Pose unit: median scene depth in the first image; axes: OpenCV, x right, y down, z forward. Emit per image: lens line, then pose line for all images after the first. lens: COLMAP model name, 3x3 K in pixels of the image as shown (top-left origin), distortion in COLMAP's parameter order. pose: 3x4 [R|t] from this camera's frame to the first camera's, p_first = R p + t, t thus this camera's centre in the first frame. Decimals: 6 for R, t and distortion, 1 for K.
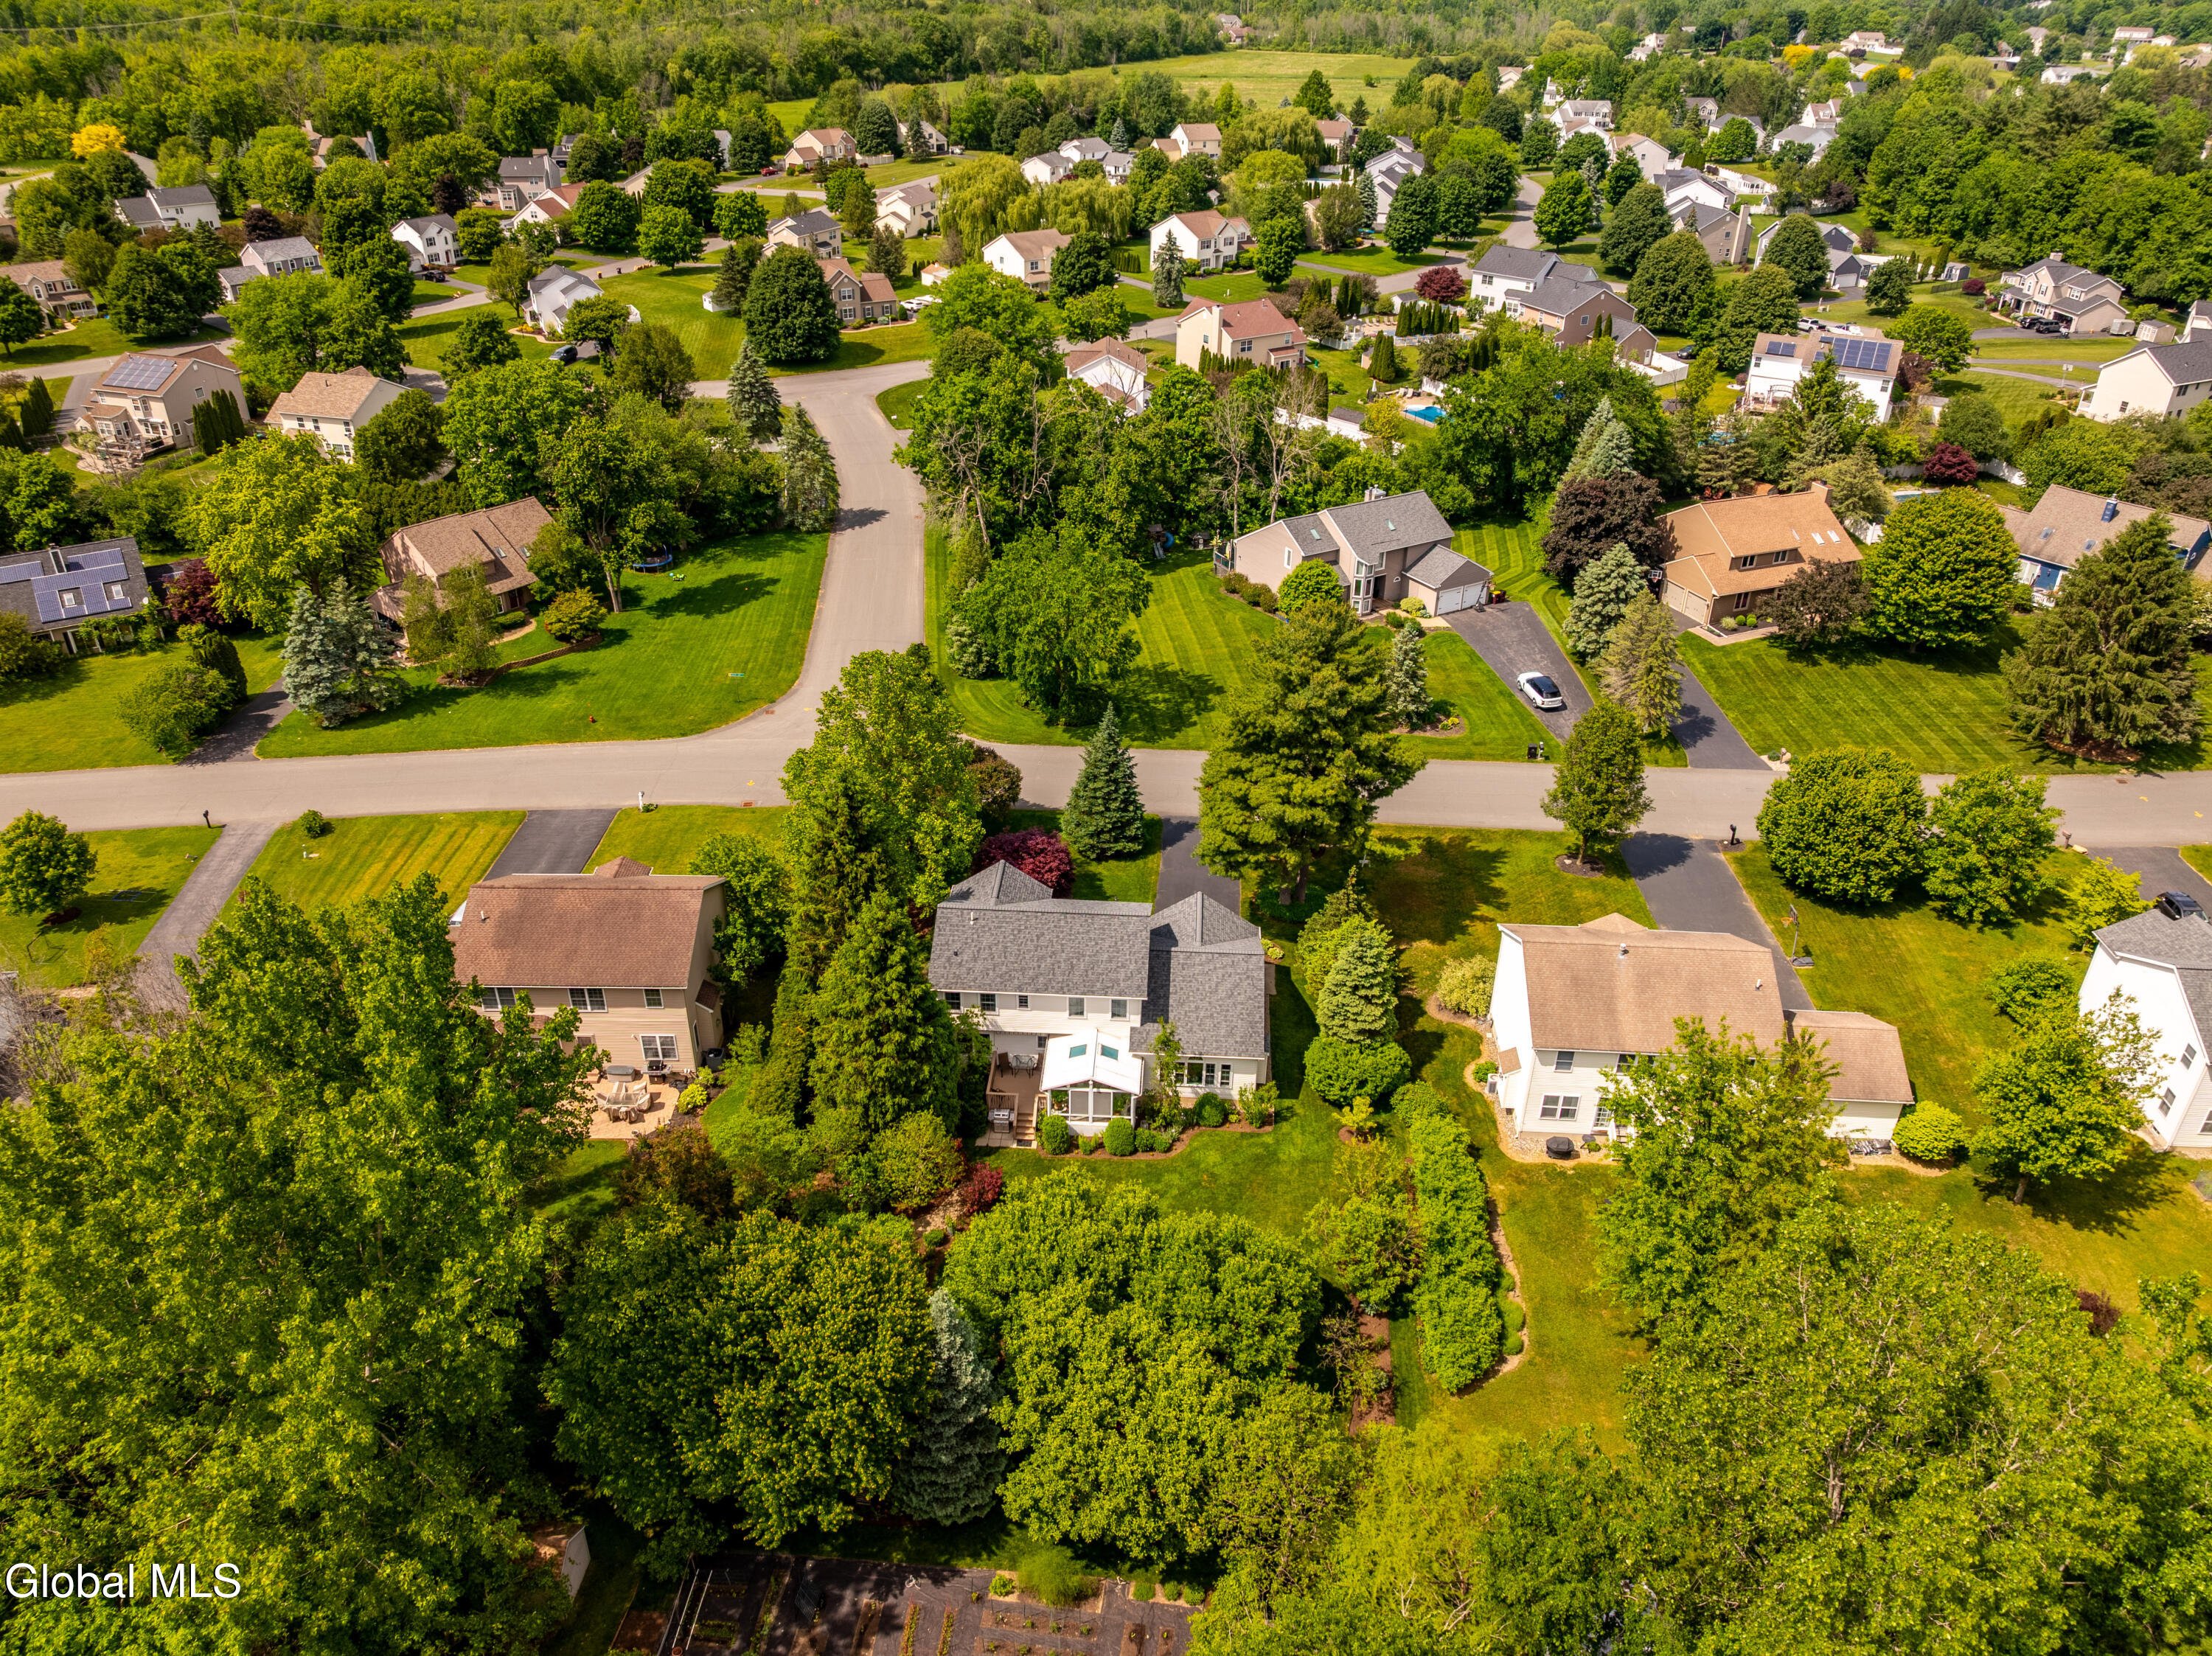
lens RADIAL K [[1577.9, 0, 1106.0], [0, 1577.9, 828.0], [0, 0, 1]] dist [-0.009780, -0.067019]
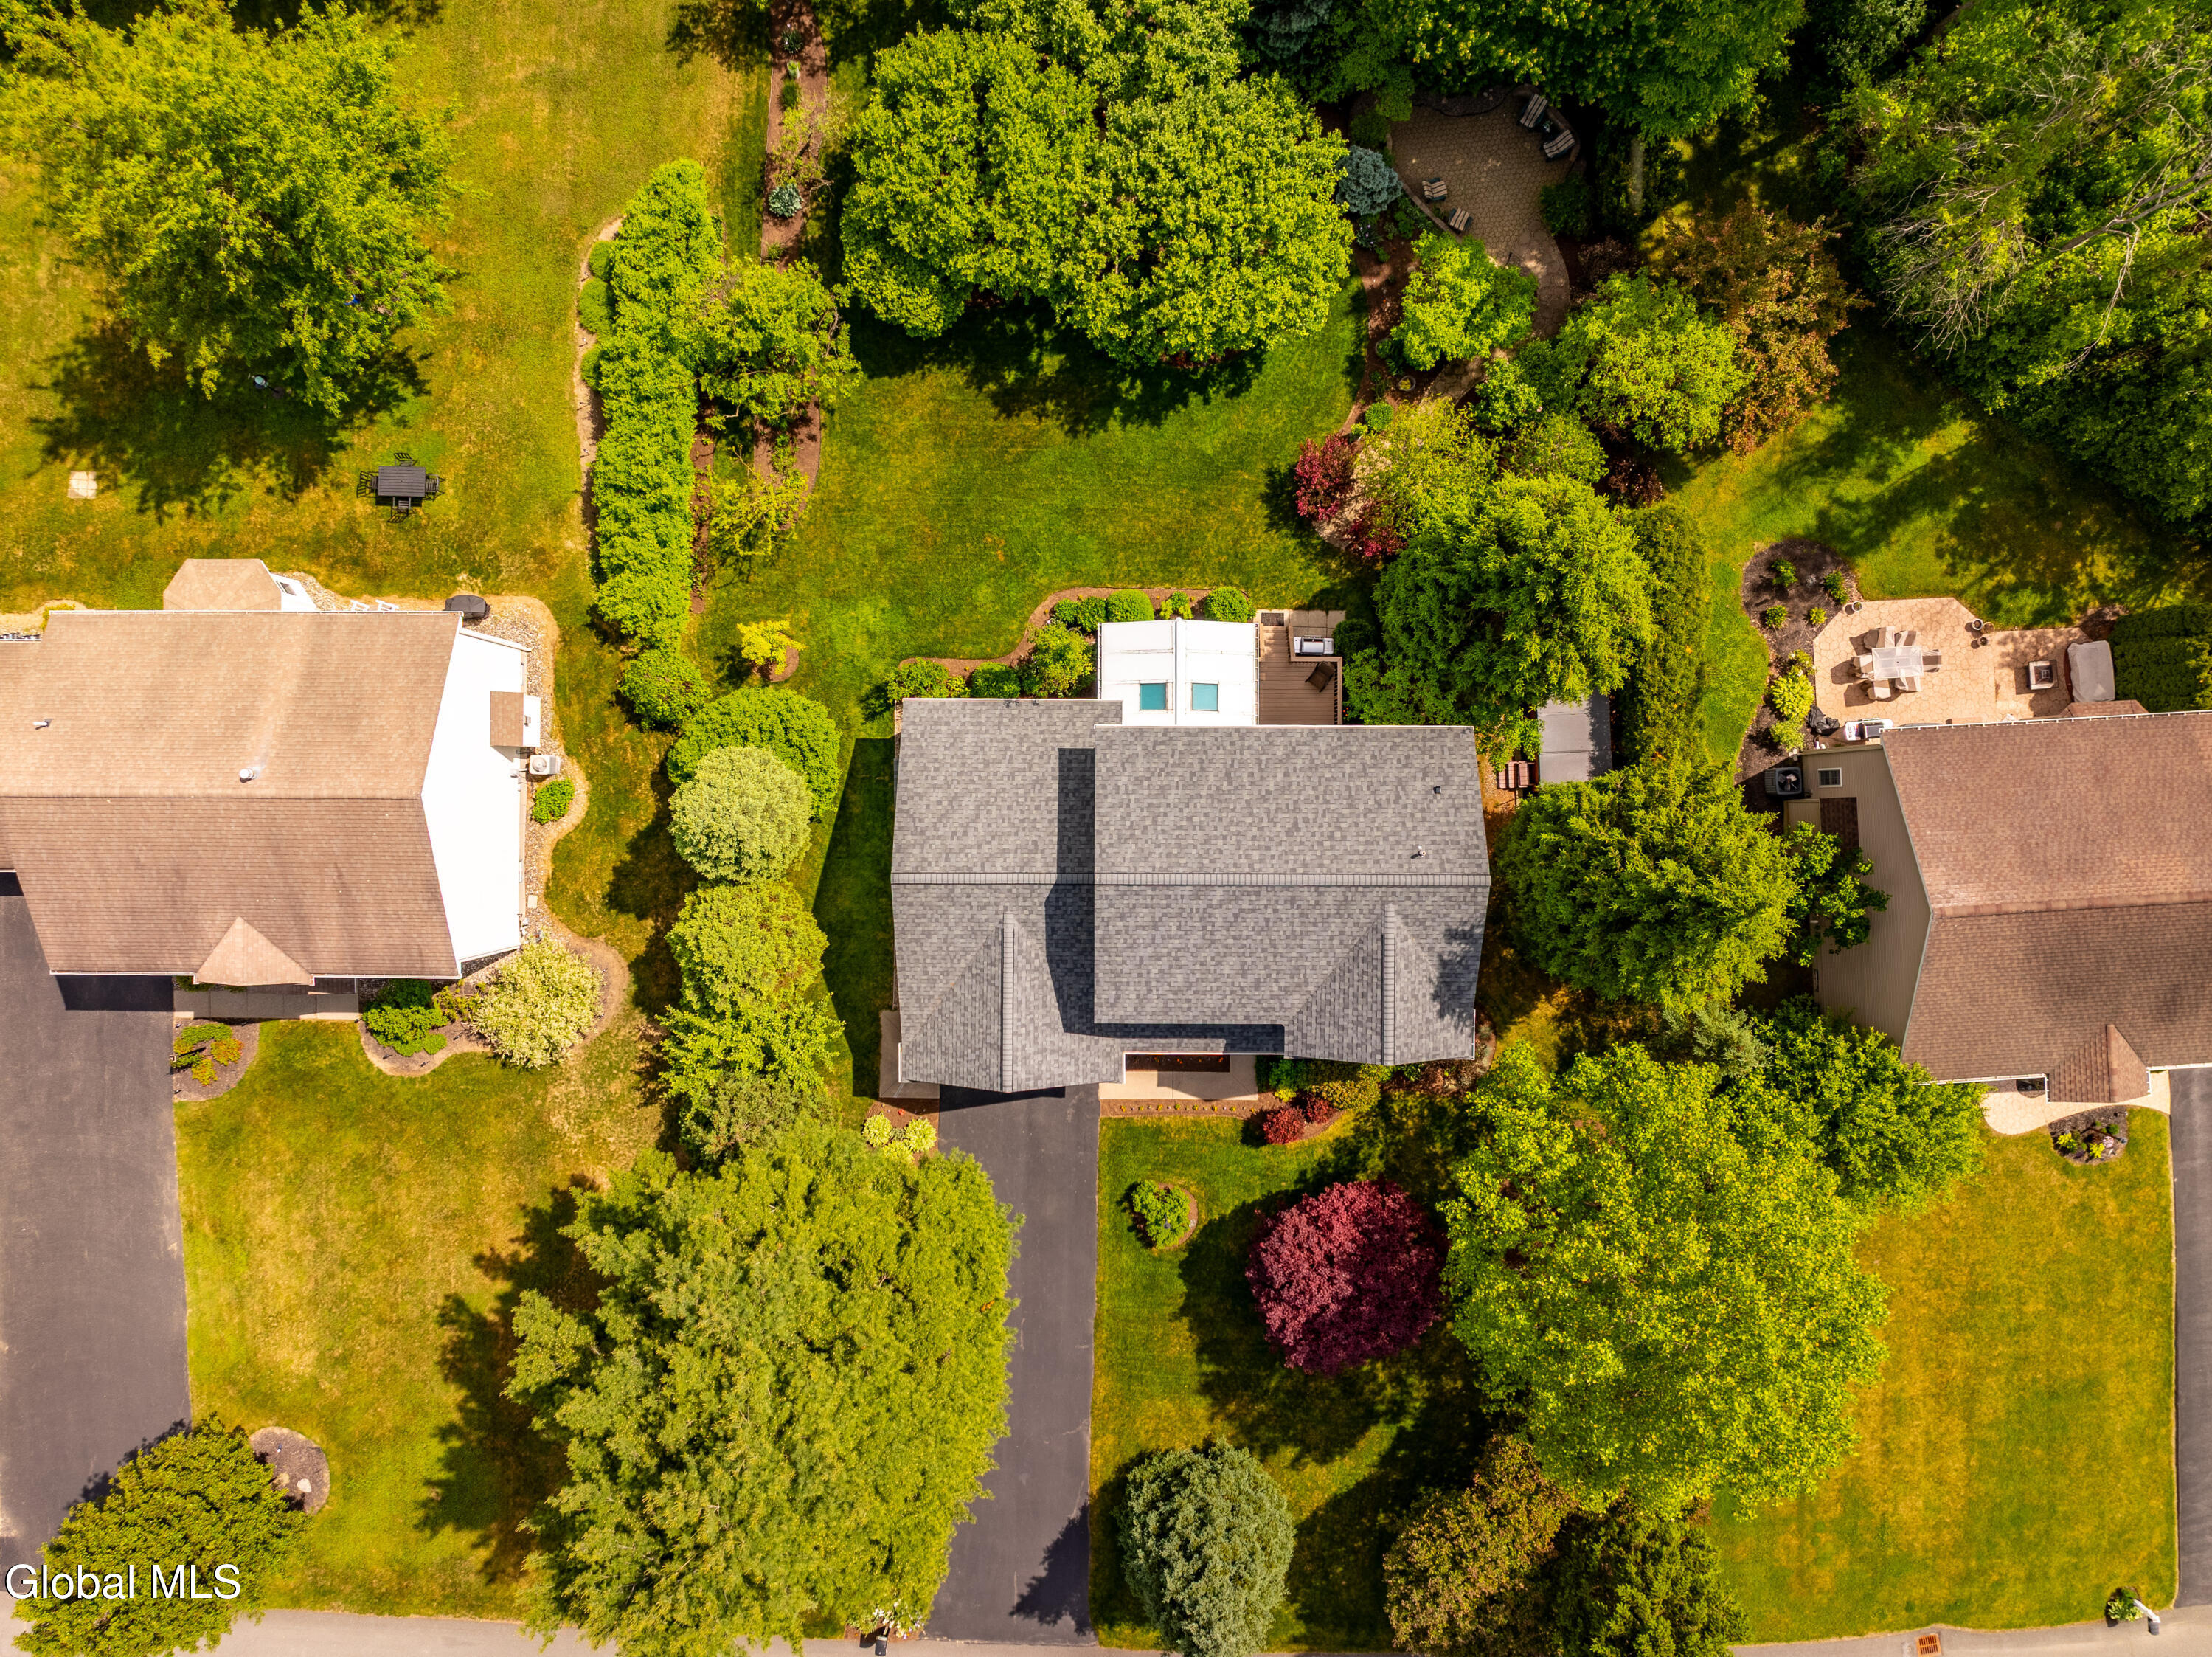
lens RADIAL K [[1578.1, 0, 1106.0], [0, 1578.1, 828.5], [0, 0, 1]] dist [-0.009780, -0.067019]
pose [[-0.998319, 0.055715, -0.015985, 0.022823], [-0.041978, -0.504783, 0.862225, -0.279886], [0.039970, 0.861447, 0.506273, 0.495109]]
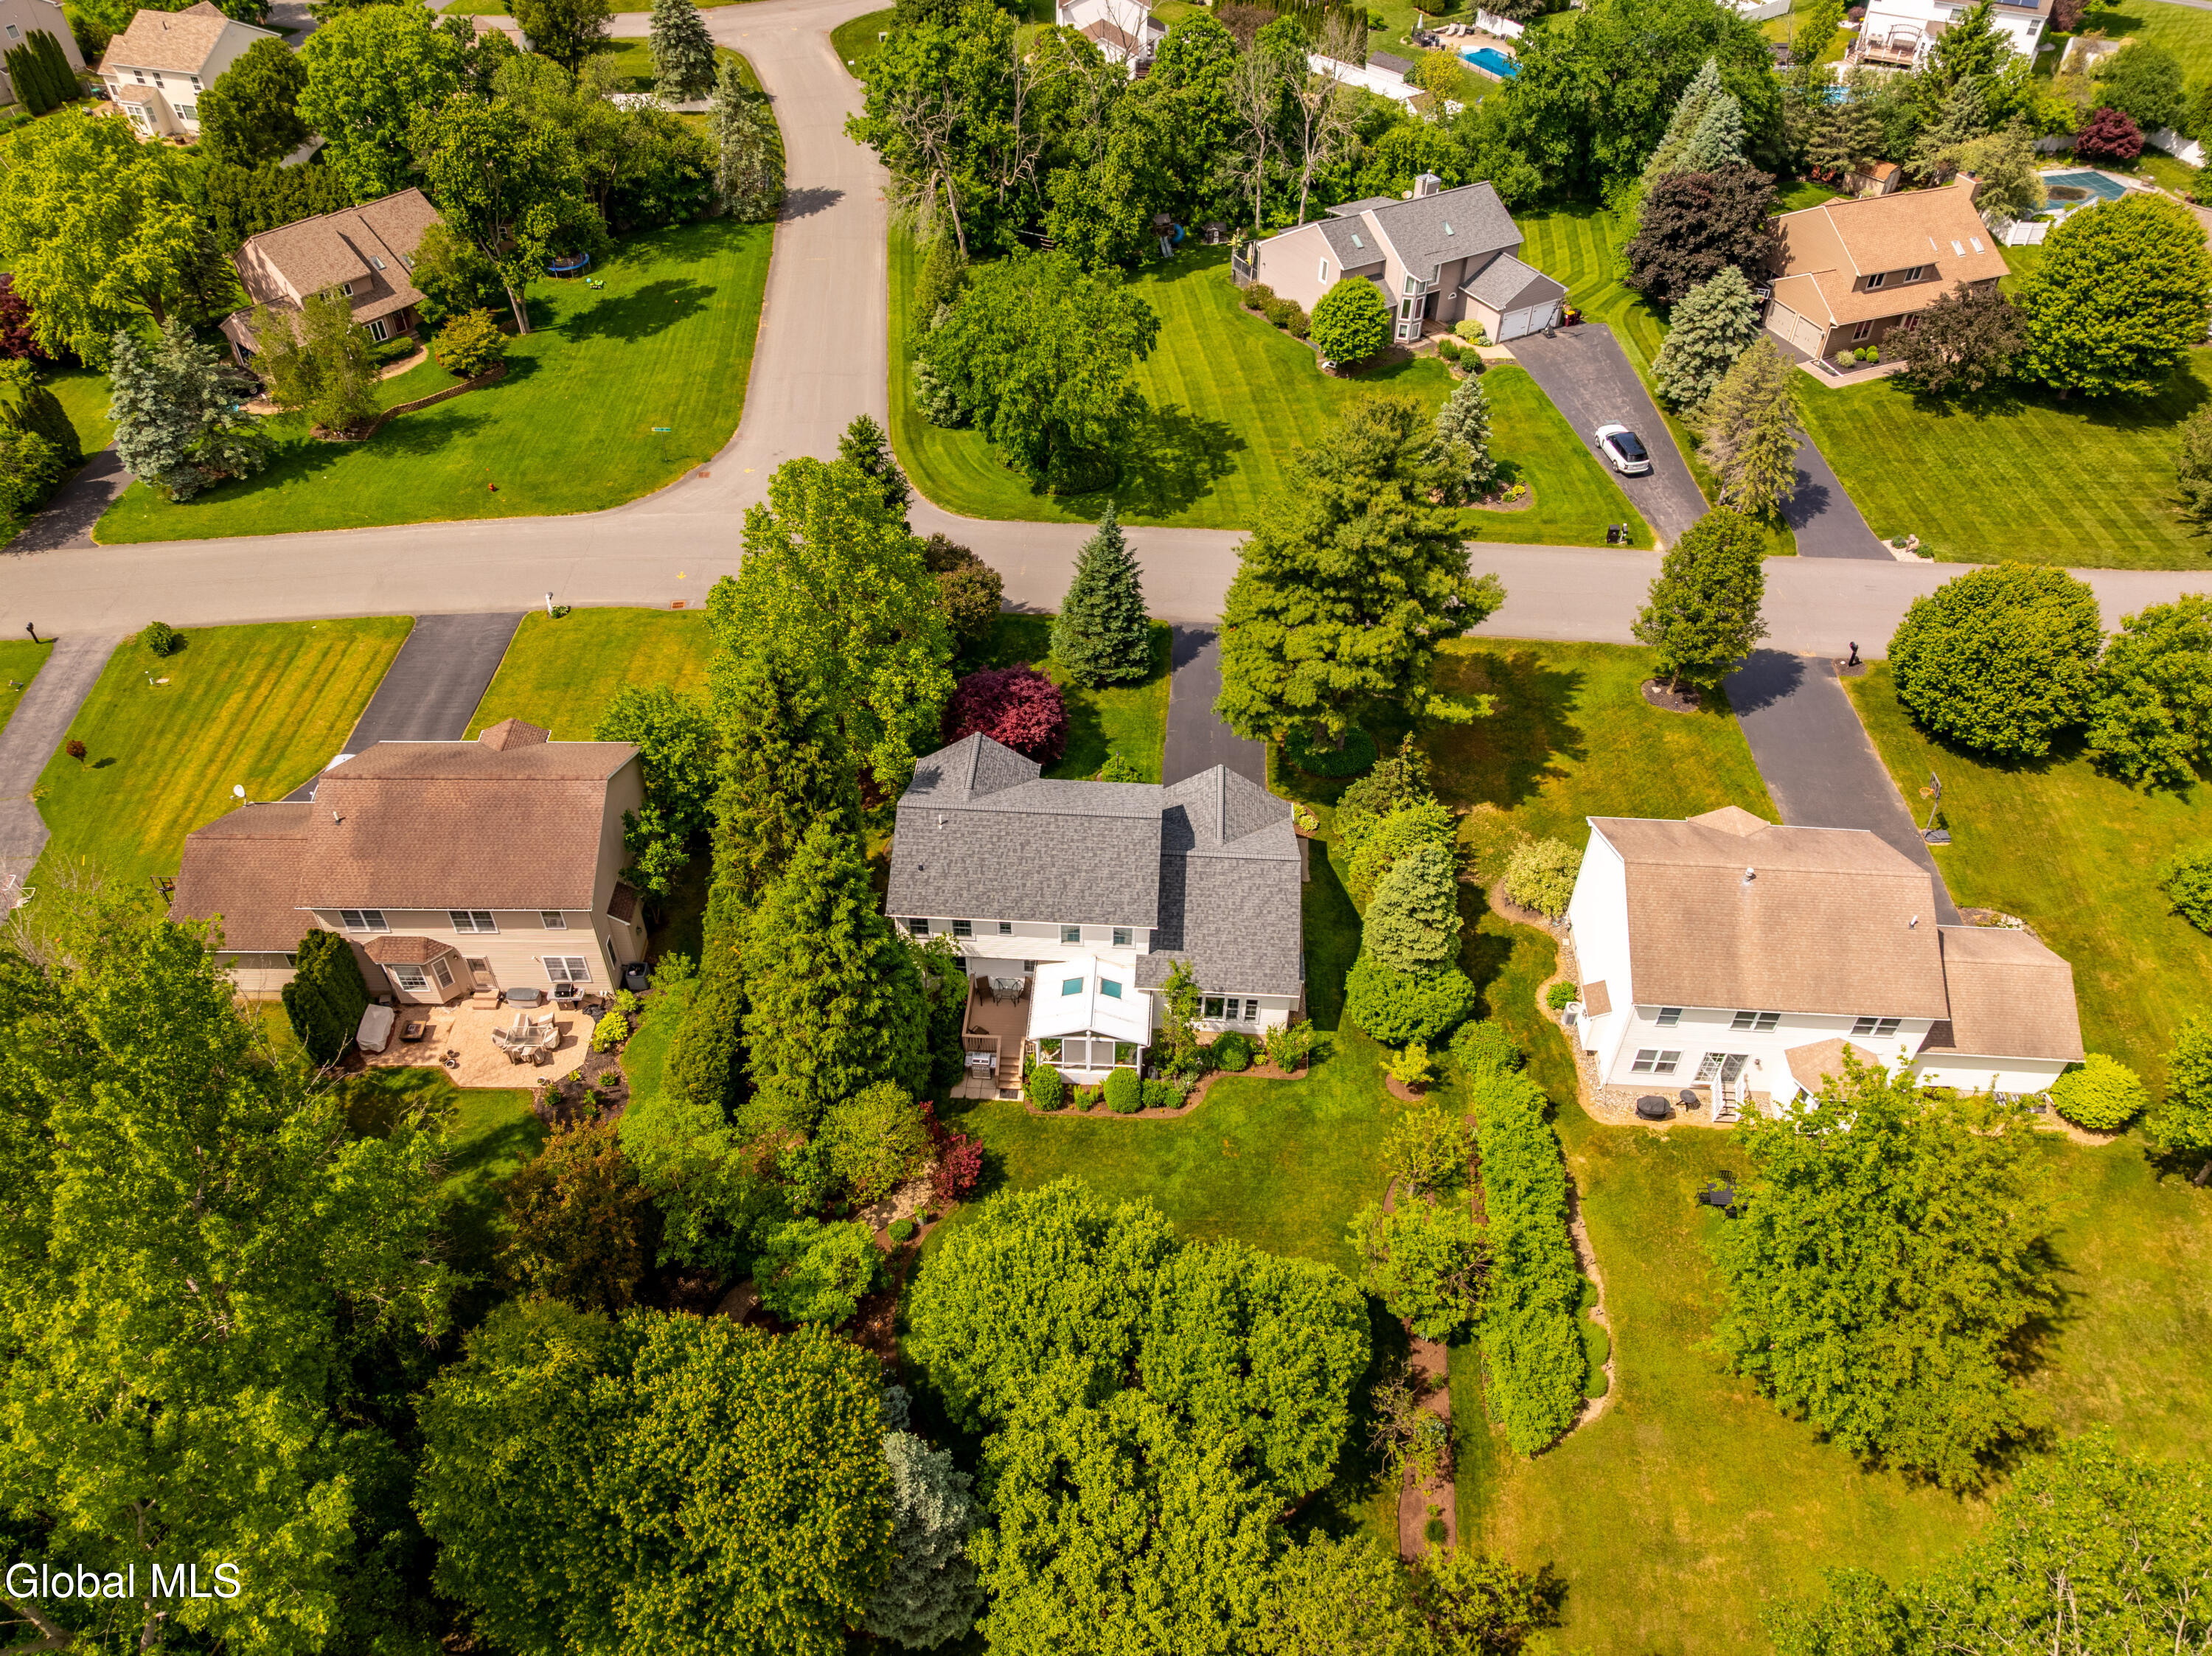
lens RADIAL K [[1582.7, 0, 1106.0], [0, 1582.7, 828.0], [0, 0, 1]] dist [-0.048896, 0.025168]
pose [[0.999995, -0.001238, 0.002981, -0.001884], [0.000527, 0.973777, 0.227504, -0.085361], [-0.003184, -0.227501, 0.973773, 0.148185]]
